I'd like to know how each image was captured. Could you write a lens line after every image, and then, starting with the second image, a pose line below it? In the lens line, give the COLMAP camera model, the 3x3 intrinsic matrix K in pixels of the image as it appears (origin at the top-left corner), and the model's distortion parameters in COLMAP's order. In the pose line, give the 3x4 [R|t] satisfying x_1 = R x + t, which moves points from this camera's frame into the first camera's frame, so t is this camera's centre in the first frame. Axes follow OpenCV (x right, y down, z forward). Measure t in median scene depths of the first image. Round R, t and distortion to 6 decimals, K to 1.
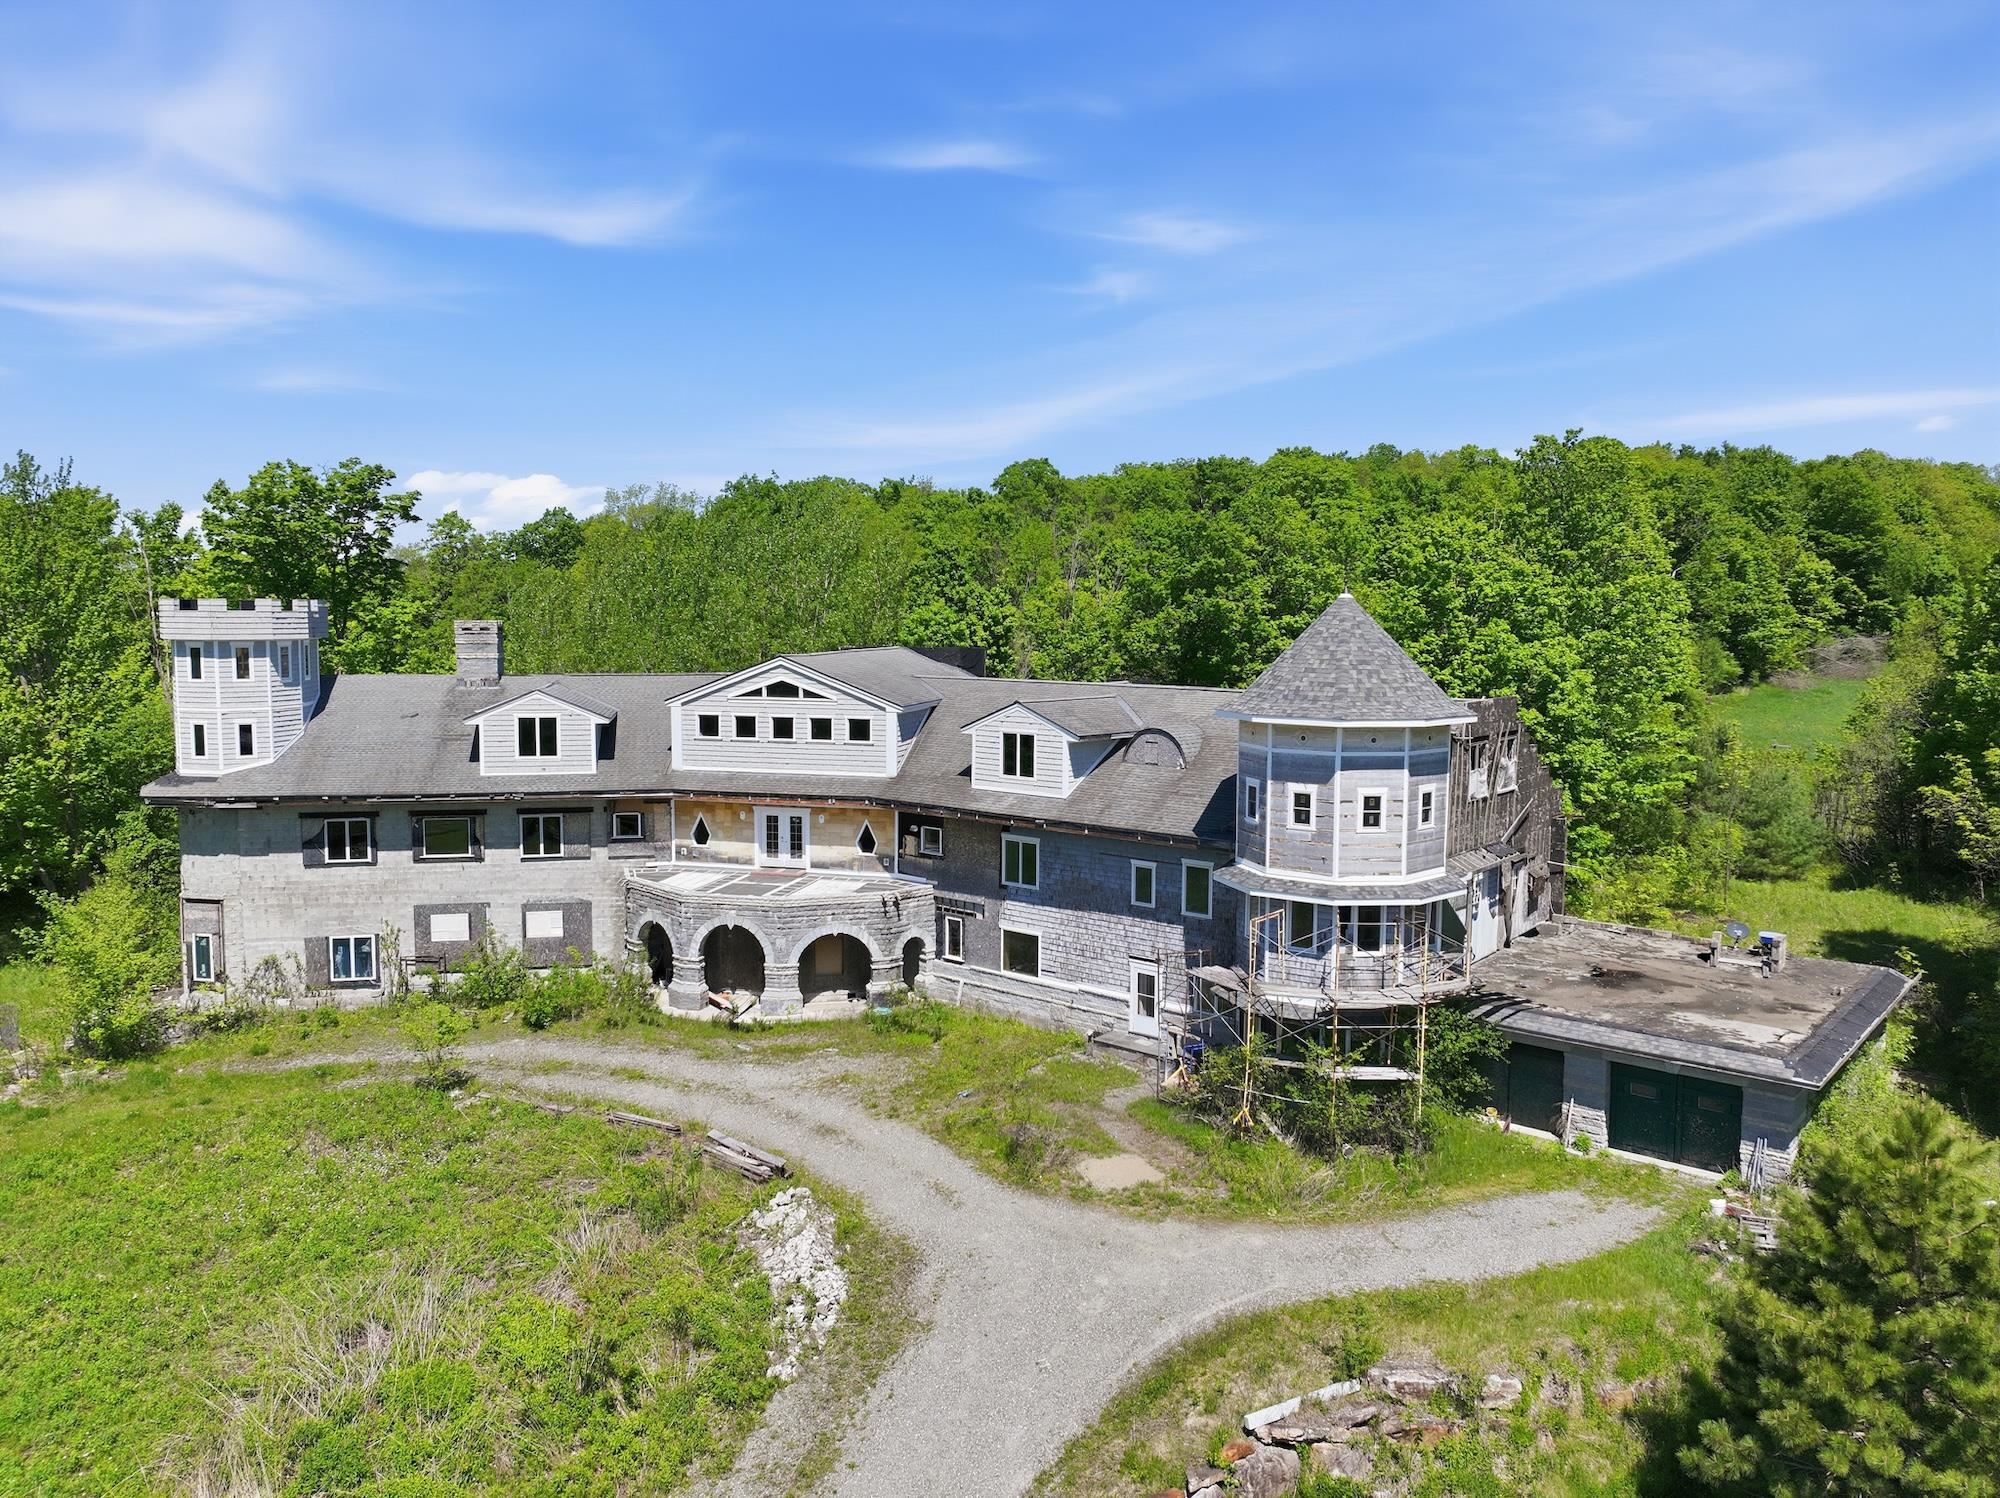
lens RADIAL K [[1405.1, 0, 1004.9], [0, 1405.1, 742.9], [0, 0, 1]] dist [-0.001702, 0.013344]
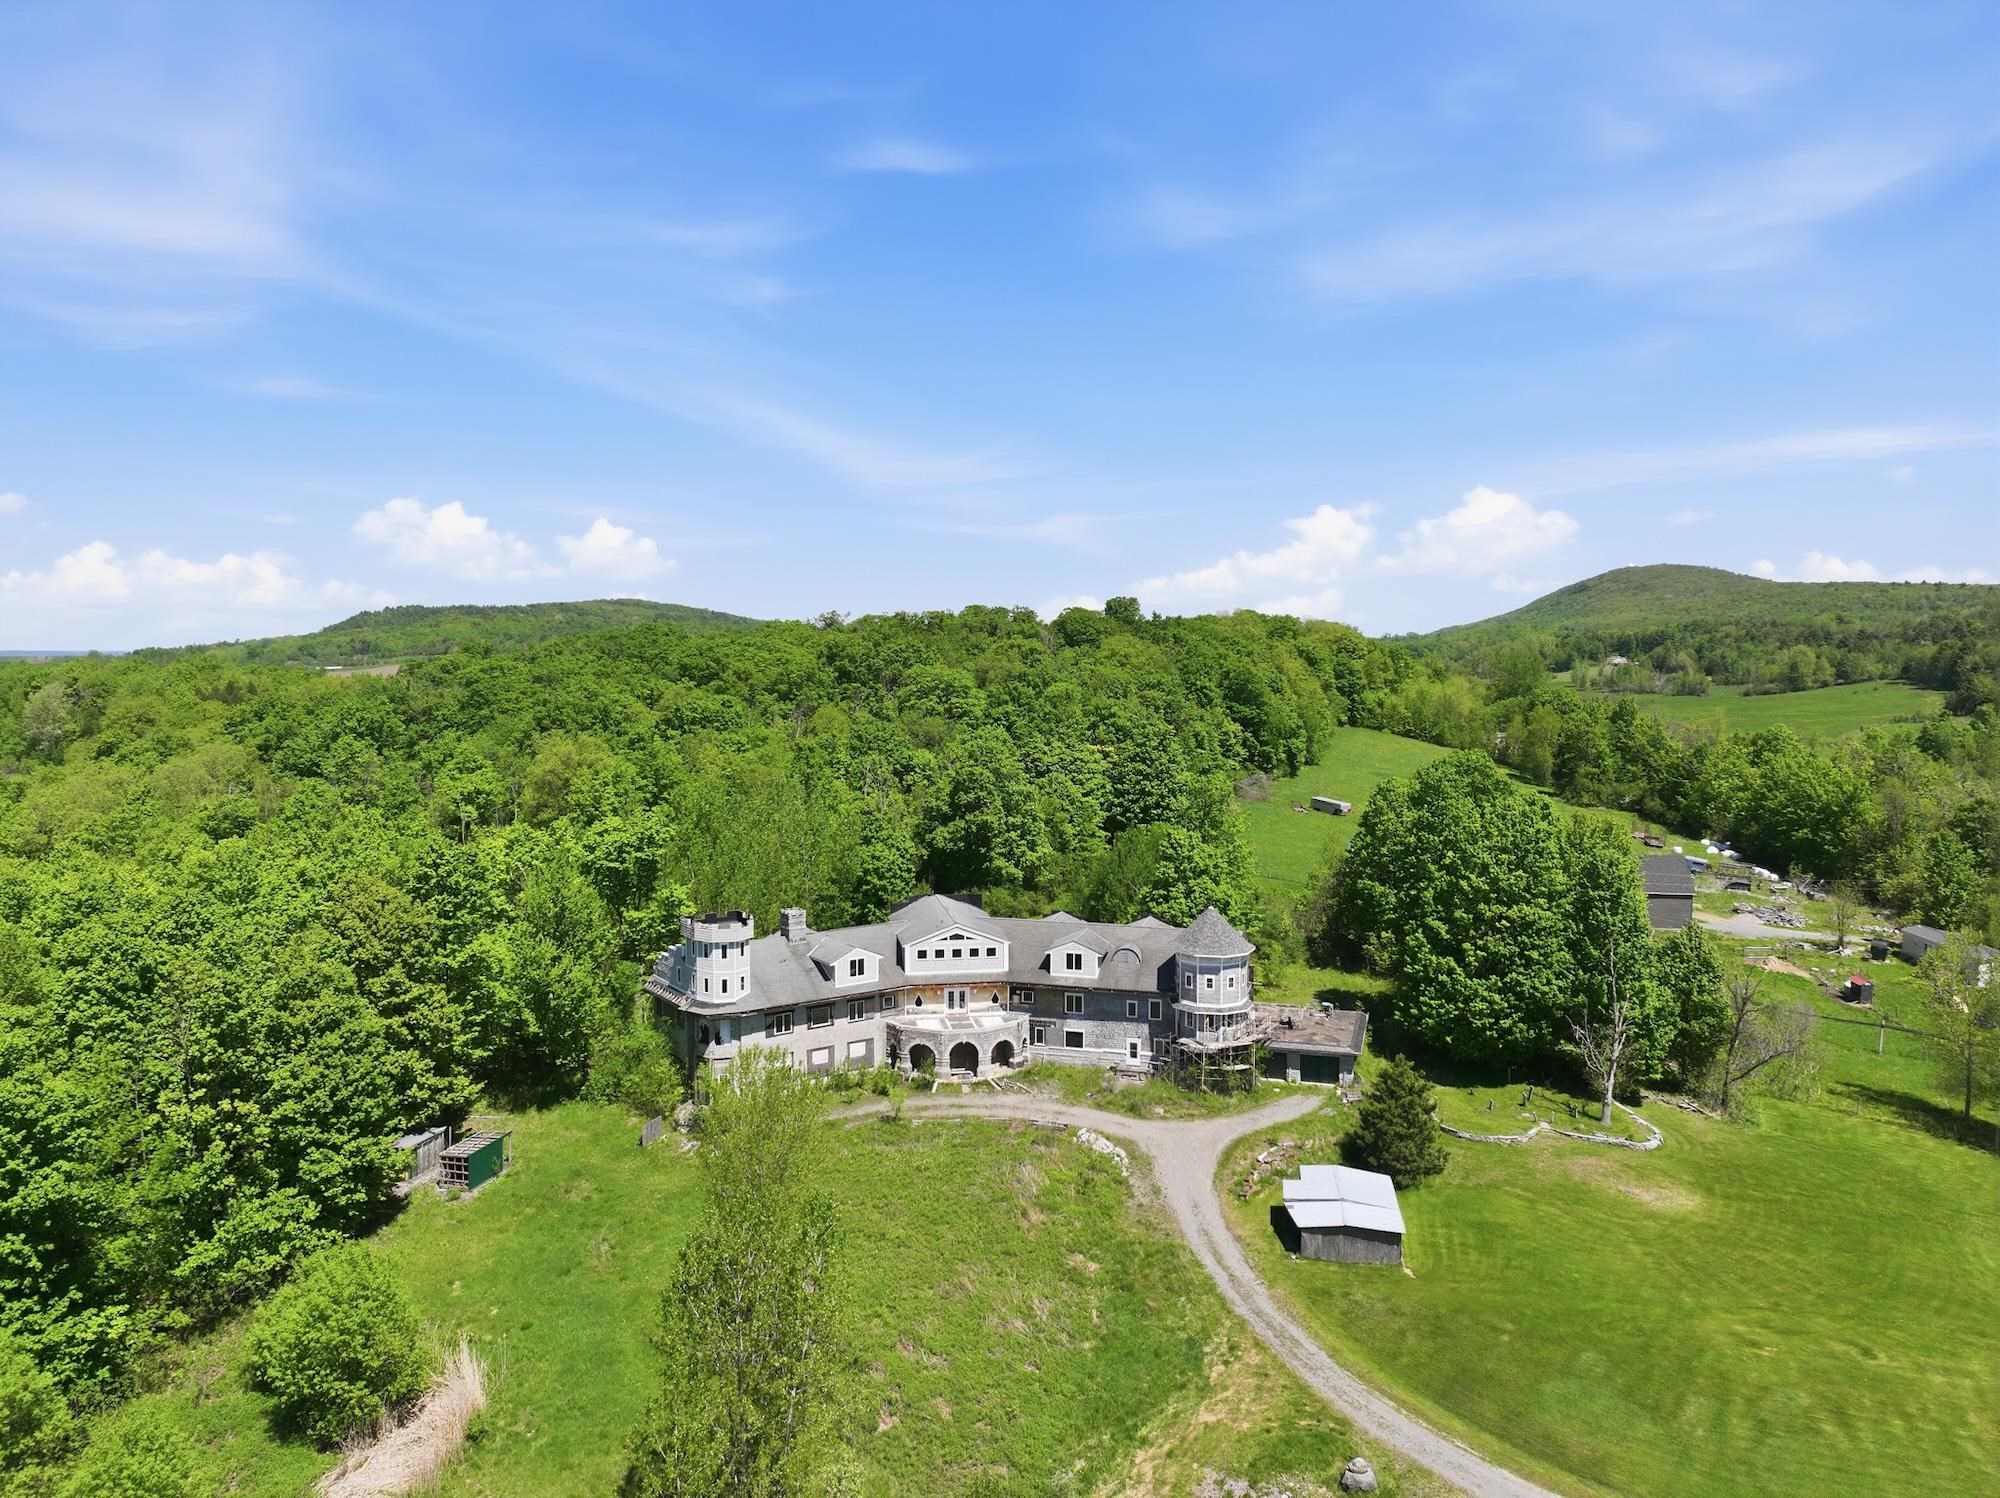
lens RADIAL K [[1401.5, 0, 1005.0], [0, 1401.5, 739.0], [0, 0, 1]] dist [-0.000997, 0.019236]
pose [[0.913432, -0.029787, 0.405900, -1.055100], [0.039474, 0.999100, -0.015514, -0.338531], [-0.405072, 0.030194, 0.913786, -1.205739]]
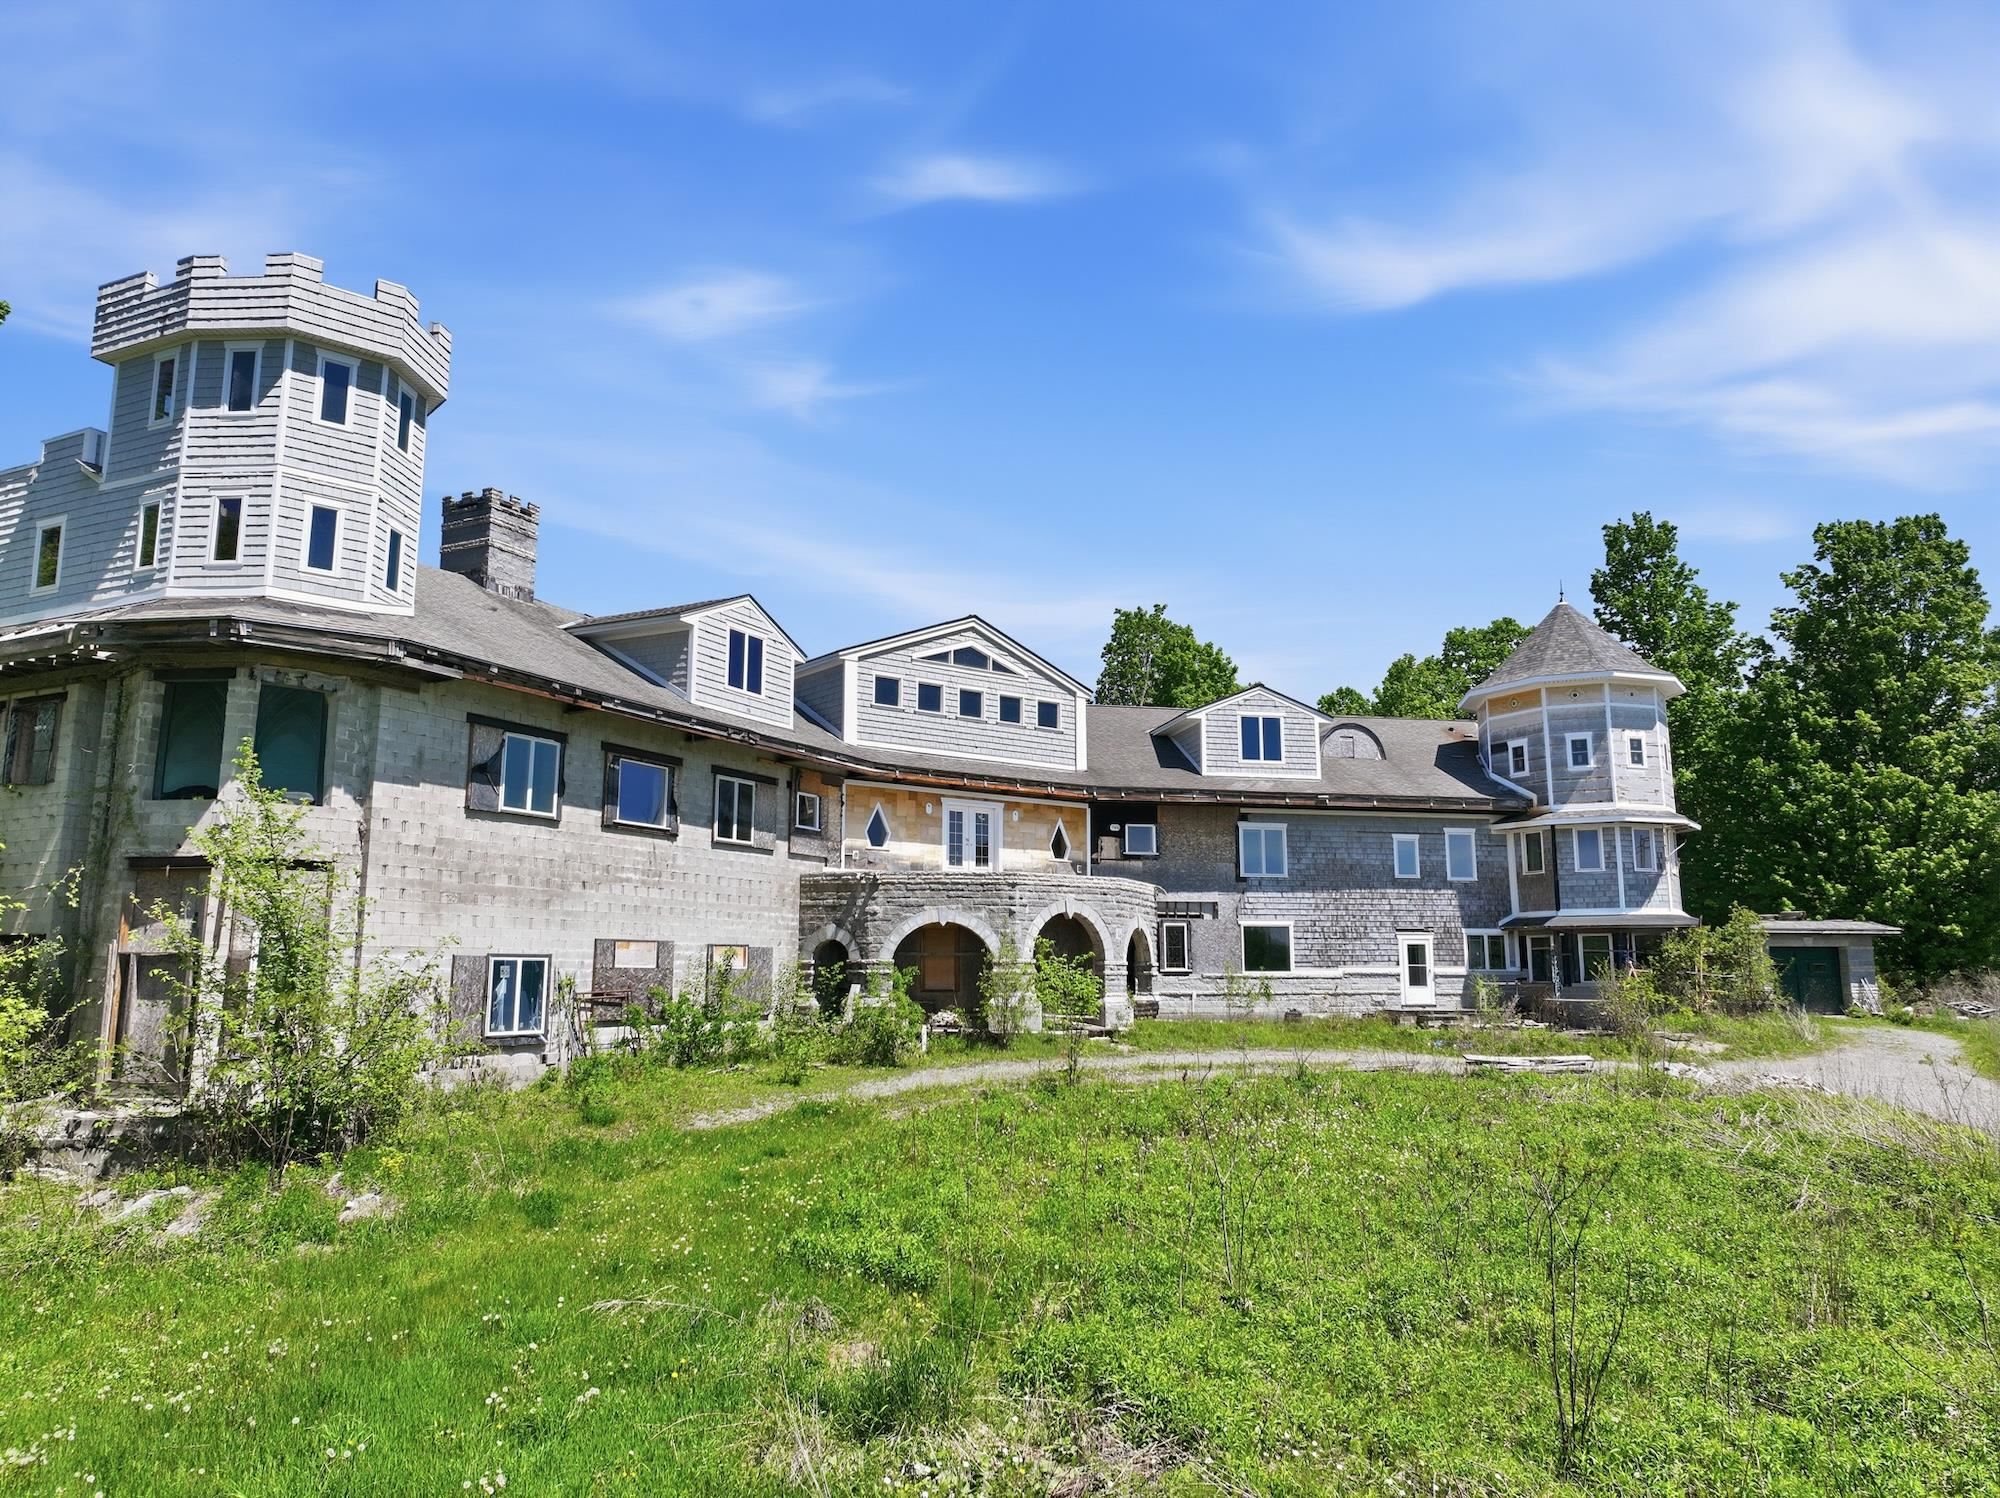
lens RADIAL K [[1401.5, 0, 1005.0], [0, 1401.5, 739.0], [0, 0, 1]] dist [-0.000997, 0.019236]
pose [[0.617477, 0.128049, 0.776096, -0.802968], [0.075866, 0.972366, -0.220793, 0.197209], [-0.782922, 0.195214, 0.590699, 0.529237]]
